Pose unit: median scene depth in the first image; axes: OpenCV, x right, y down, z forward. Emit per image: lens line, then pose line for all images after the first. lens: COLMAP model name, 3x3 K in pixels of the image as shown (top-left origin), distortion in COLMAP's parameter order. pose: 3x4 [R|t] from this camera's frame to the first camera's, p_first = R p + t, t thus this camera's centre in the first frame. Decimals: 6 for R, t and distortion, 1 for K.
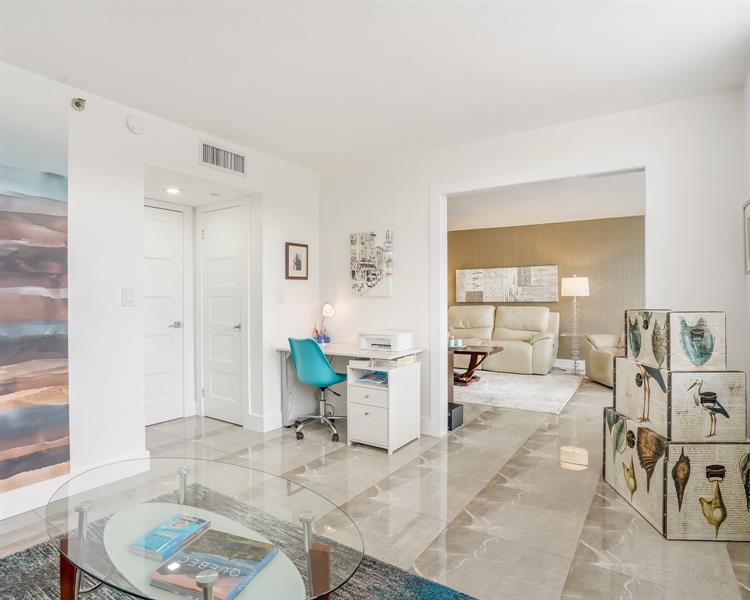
lens RADIAL K [[414.1, 0, 383.1], [0, 414.1, 301.2], [0, 0, 1]] dist [-0.044819, 0.002832]
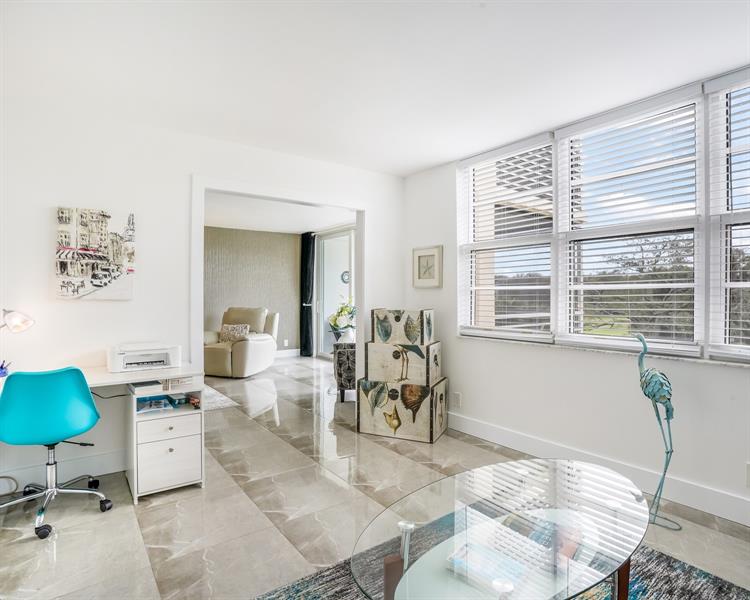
lens RADIAL K [[422.6, 0, 374.2], [0, 422.6, 297.3], [0, 0, 1]] dist [-0.077755, 0.033294]
pose [[0.364015, -0.002026, 0.931391, -0.530818], [0.003003, 0.999995, 0.001002, -0.015610], [-0.931388, 0.002433, 0.364019, 0.297356]]
